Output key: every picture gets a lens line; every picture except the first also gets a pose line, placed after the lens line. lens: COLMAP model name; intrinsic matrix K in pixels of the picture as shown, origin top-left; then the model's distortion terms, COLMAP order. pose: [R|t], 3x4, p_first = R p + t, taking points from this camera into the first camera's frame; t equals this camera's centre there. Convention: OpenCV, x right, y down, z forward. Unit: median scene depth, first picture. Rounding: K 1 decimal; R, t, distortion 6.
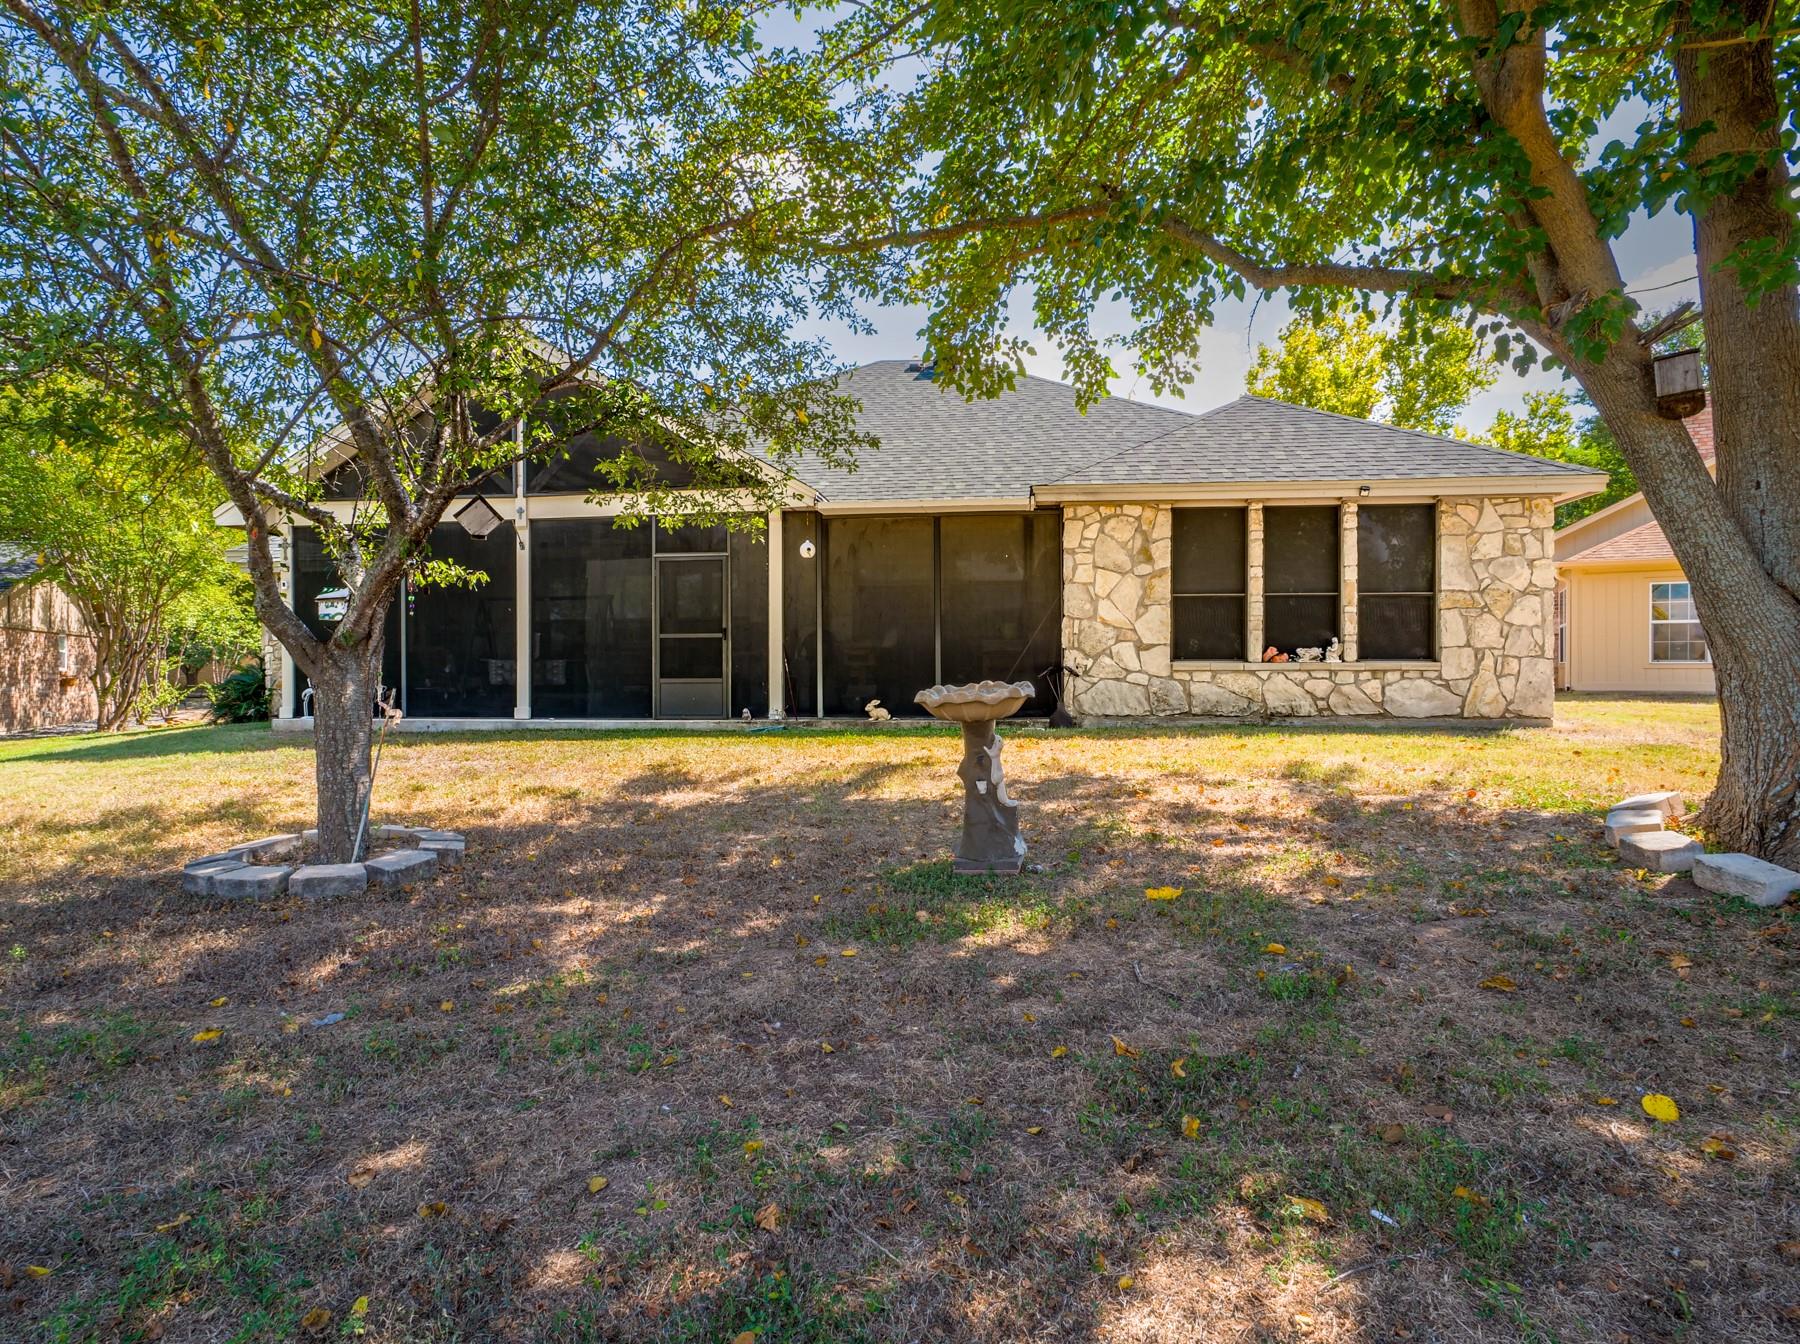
lens RADIAL K [[994.2, 0, 900.1], [0, 994.2, 673.4], [0, 0, 1]] dist [-0.014736, 0.004112]
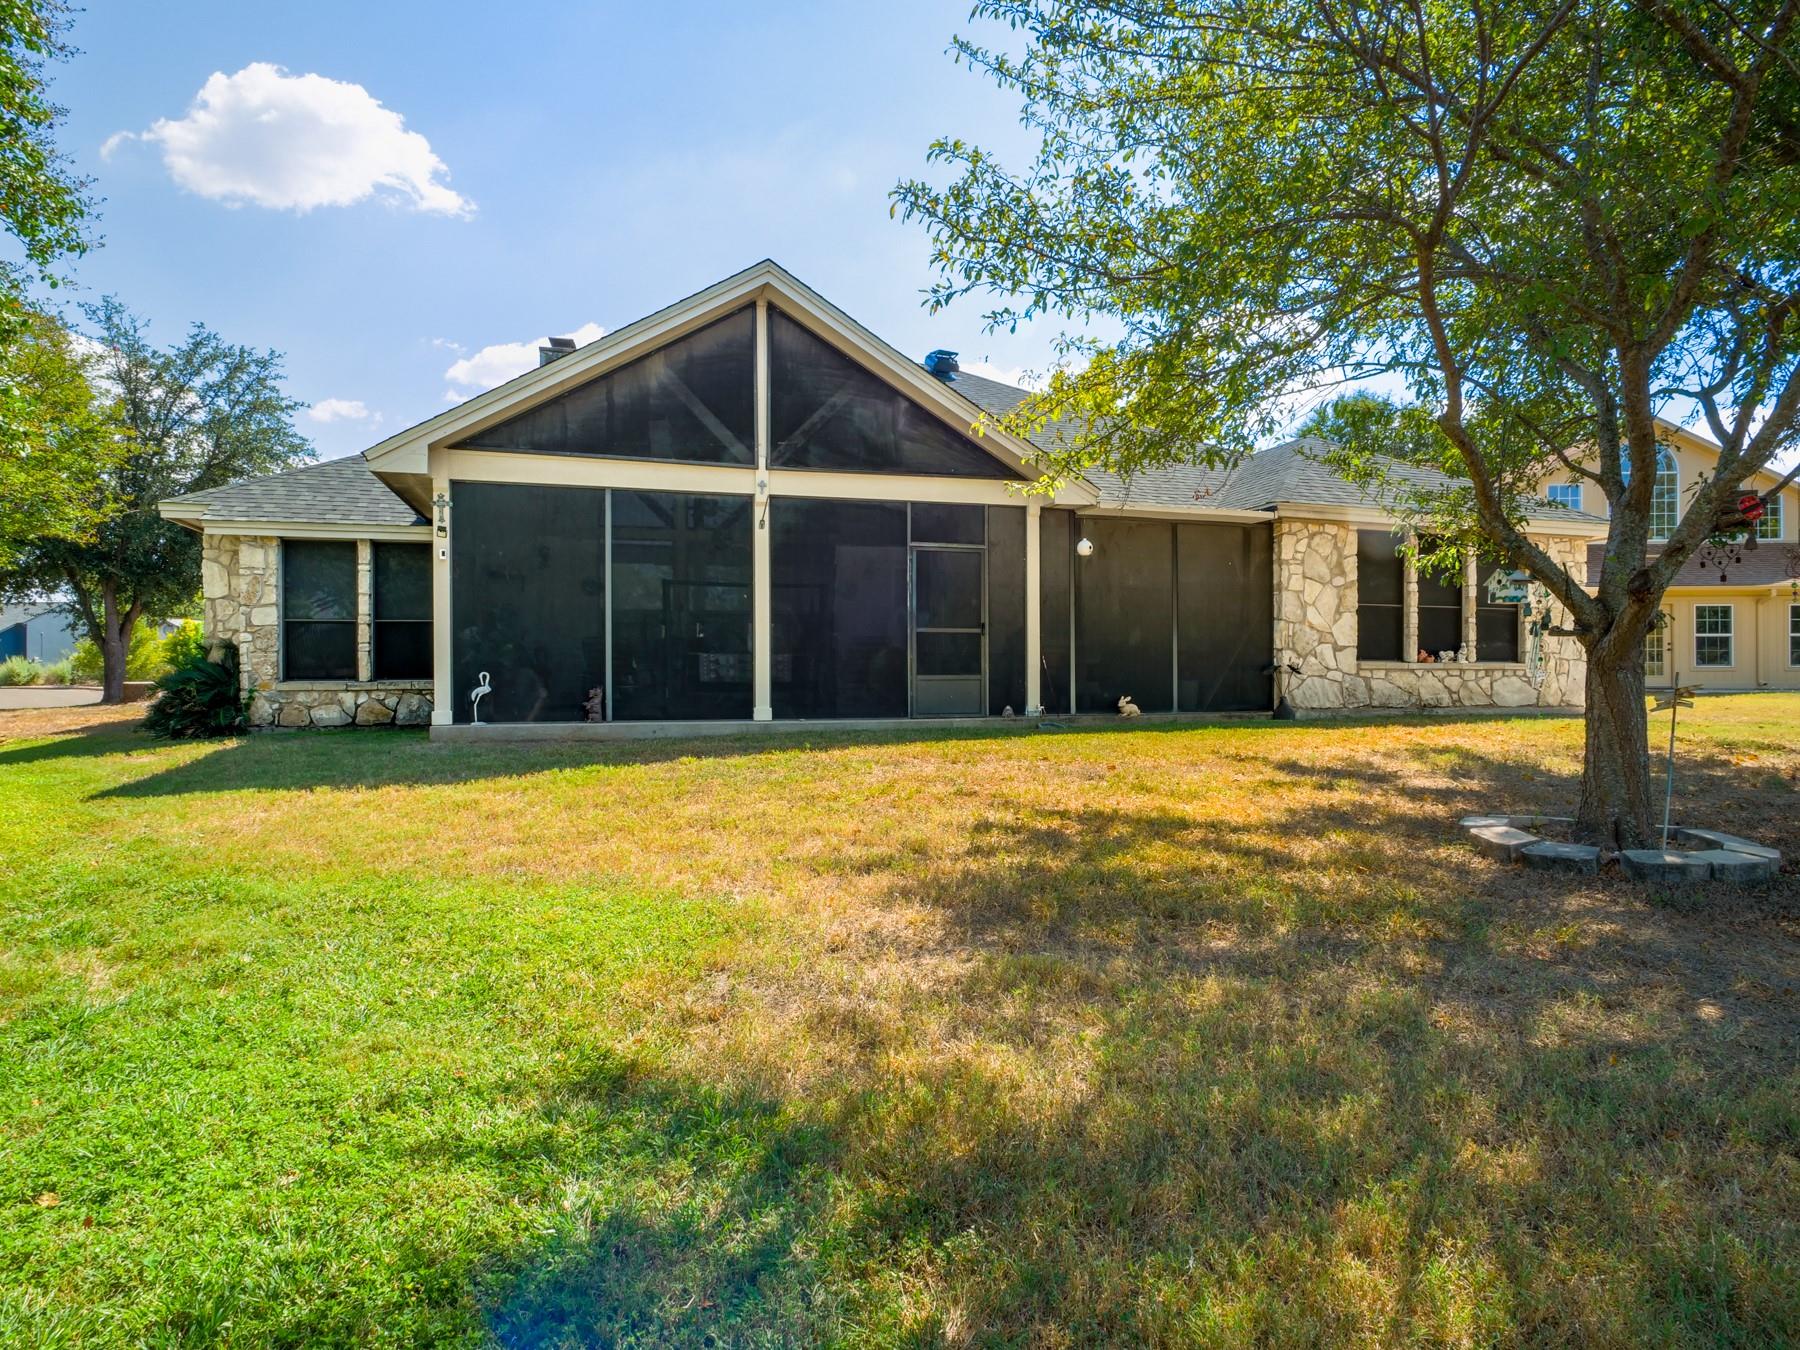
lens RADIAL K [[988.4, 0, 900.0], [0, 988.4, 675.4], [0, 0, 1]] dist [-0.016254, 0.005506]
pose [[0.914242, 0.002808, 0.405158, -0.680005], [-0.001614, 0.999993, -0.003288, 0.009224], [-0.405164, 0.002352, 0.914241, 0.160565]]
